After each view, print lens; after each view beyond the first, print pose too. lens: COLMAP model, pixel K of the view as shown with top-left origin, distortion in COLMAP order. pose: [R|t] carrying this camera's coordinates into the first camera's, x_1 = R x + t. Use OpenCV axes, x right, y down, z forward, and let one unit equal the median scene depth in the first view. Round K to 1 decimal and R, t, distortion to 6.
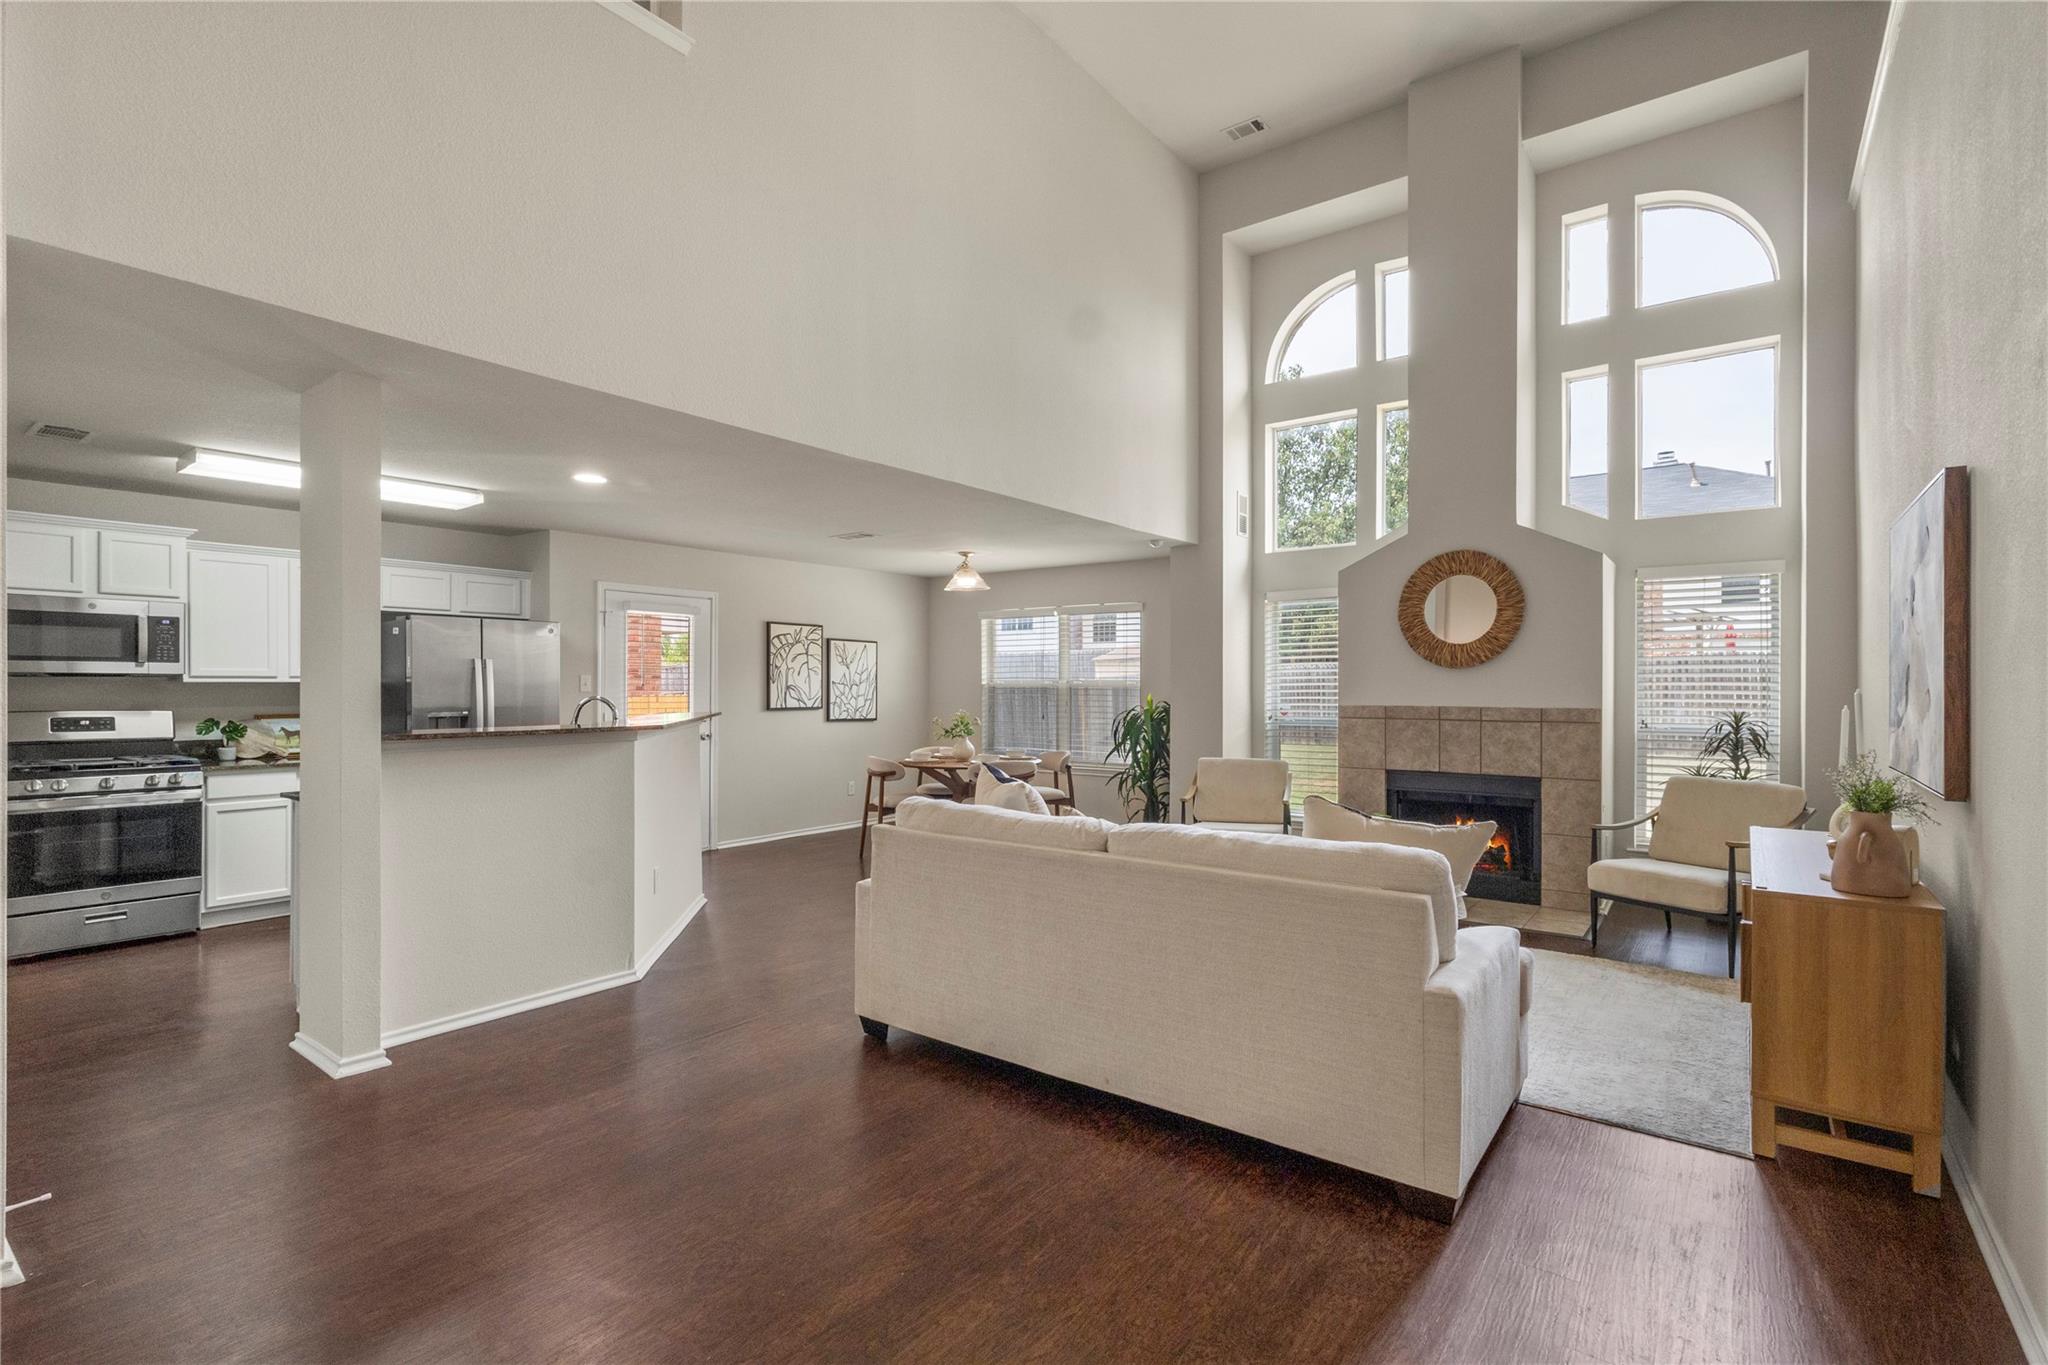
lens RADIAL K [[946.2, 0, 1031.7], [0, 946.2, 691.6], [0, 0, 1]] dist [-0.001923, 0.001533]
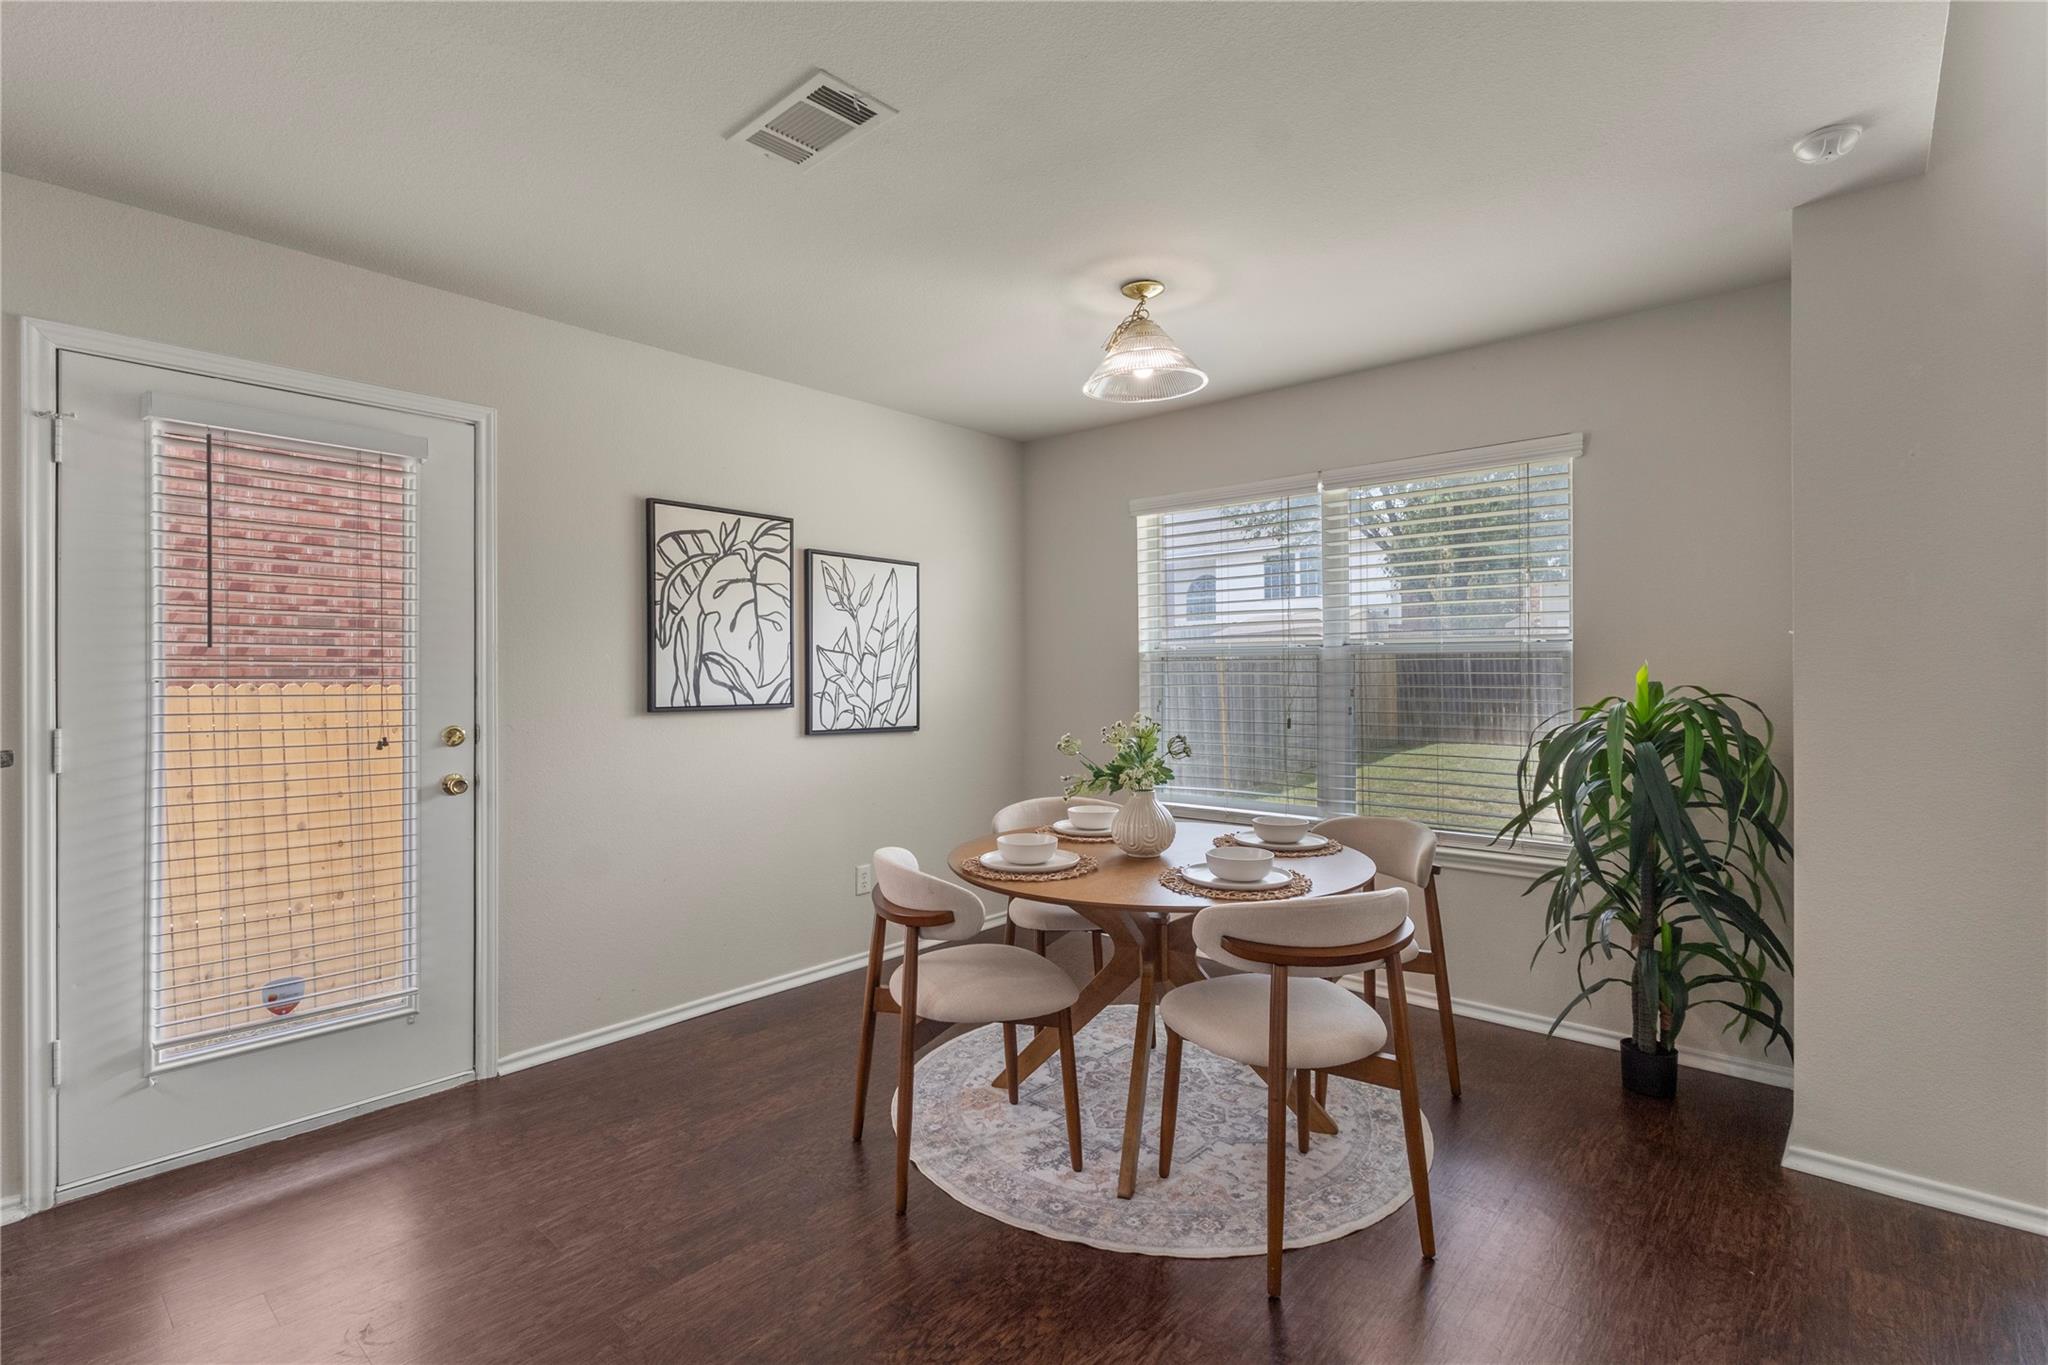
lens RADIAL K [[946.2, 0, 1027.4], [0, 946.2, 678.4], [0, 0, 1]] dist [-0.001923, 0.001533]
pose [[0.997173, -0.008425, -0.074663, -0.114289], [0.008159, 0.999959, -0.003857, 0.010508], [0.074692, 0.003237, 0.997201, 0.821569]]
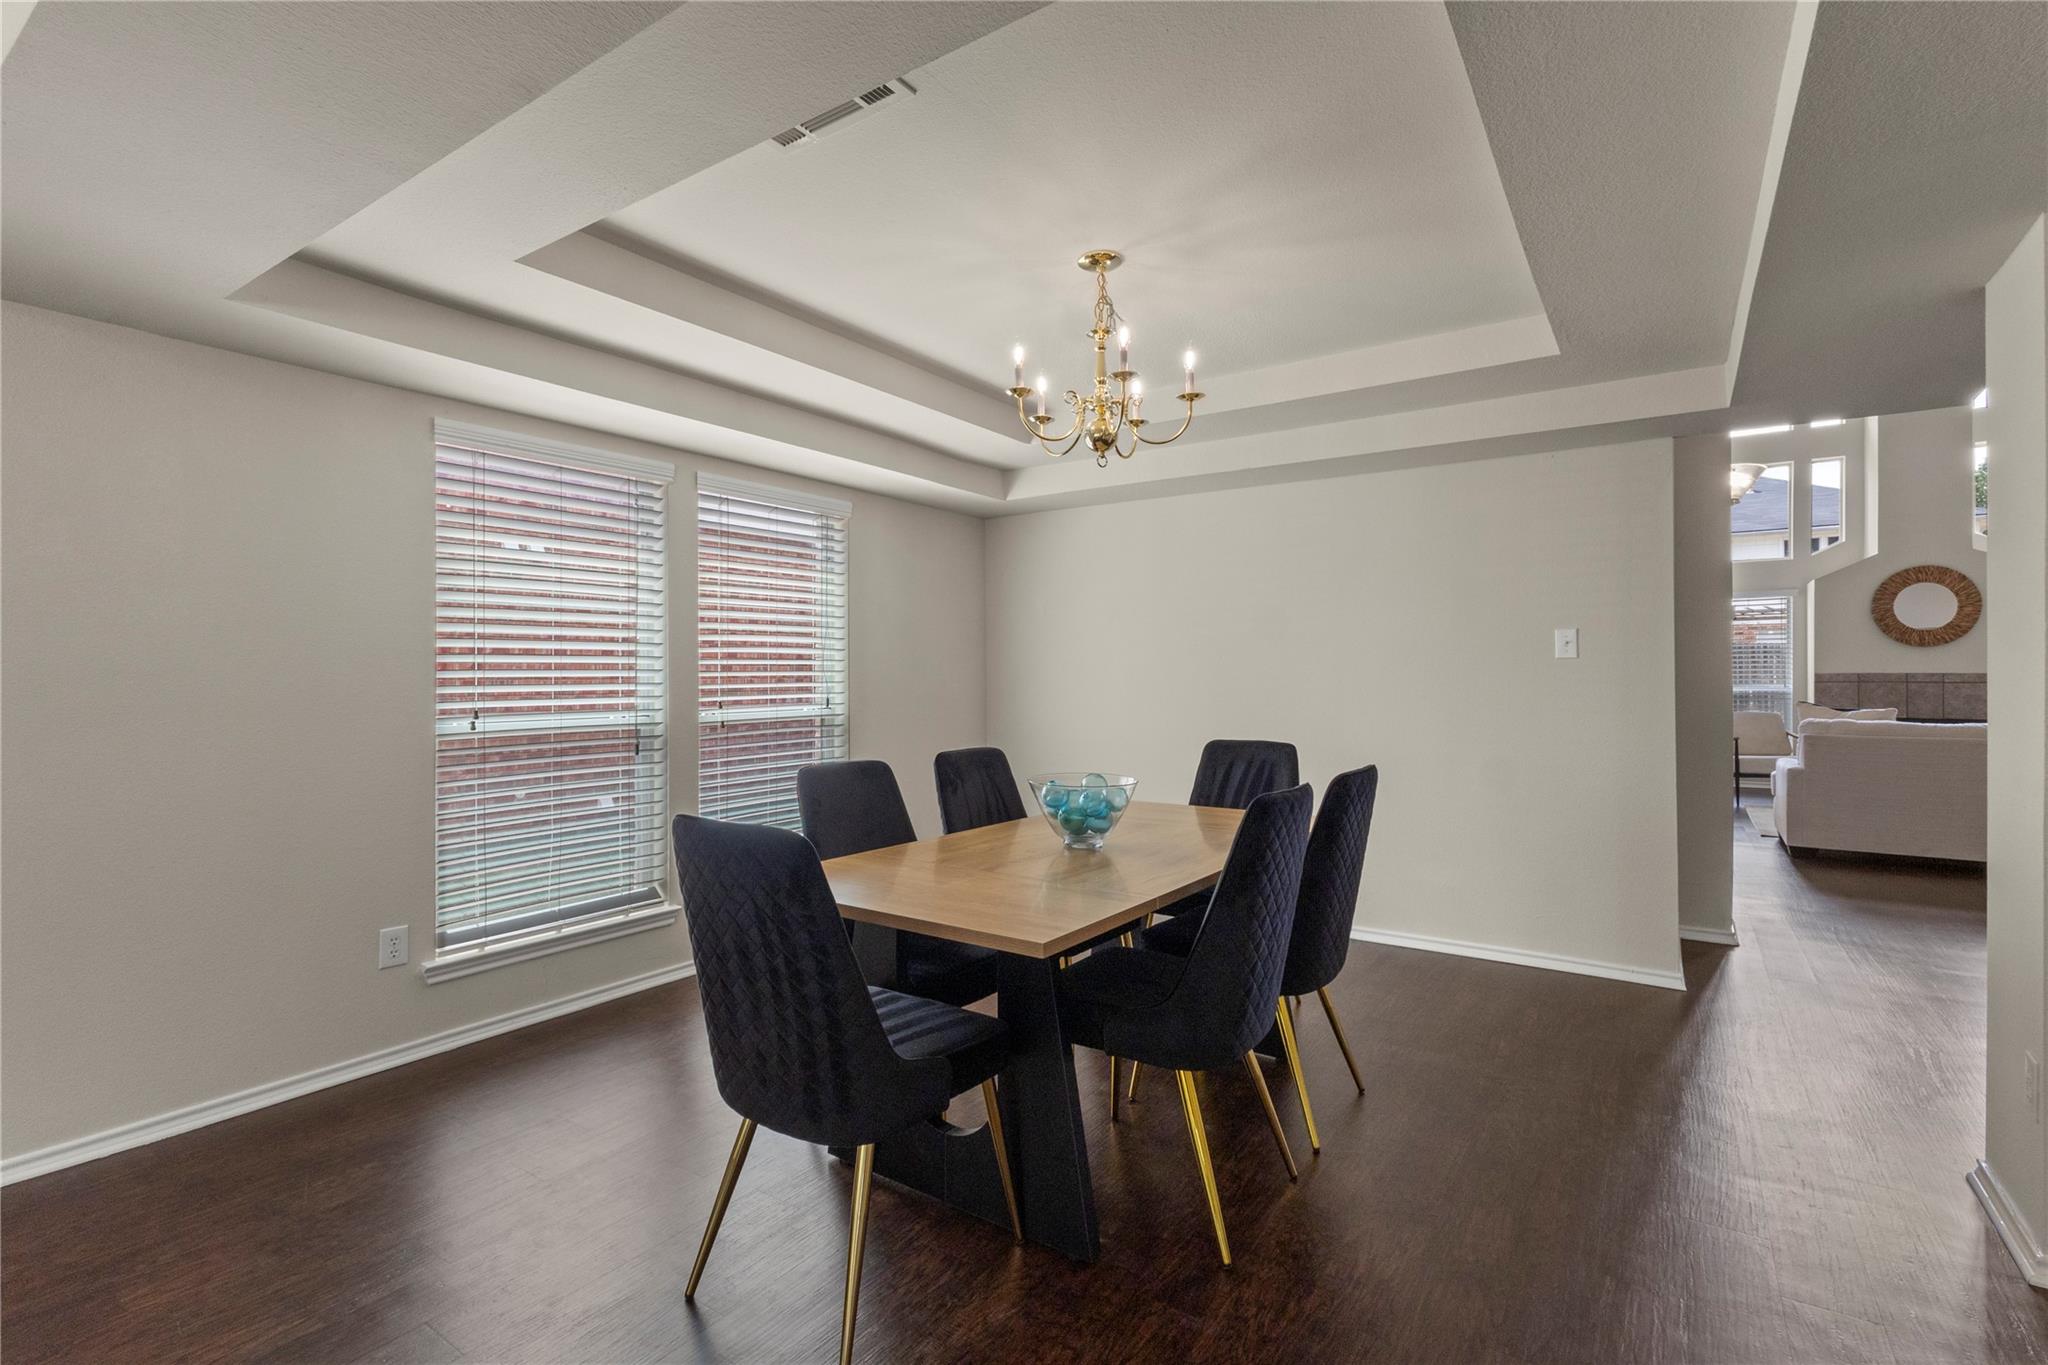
lens RADIAL K [[946.2, 0, 1020.9], [0, 946.2, 676.2], [0, 0, 1]] dist [-0.001923, 0.001533]
pose [[0.999191, -0.005044, 0.039890, -1.000144], [0.005237, 0.999975, -0.004742, 0.020725], [-0.039865, 0.004947, 0.999193, -0.400919]]
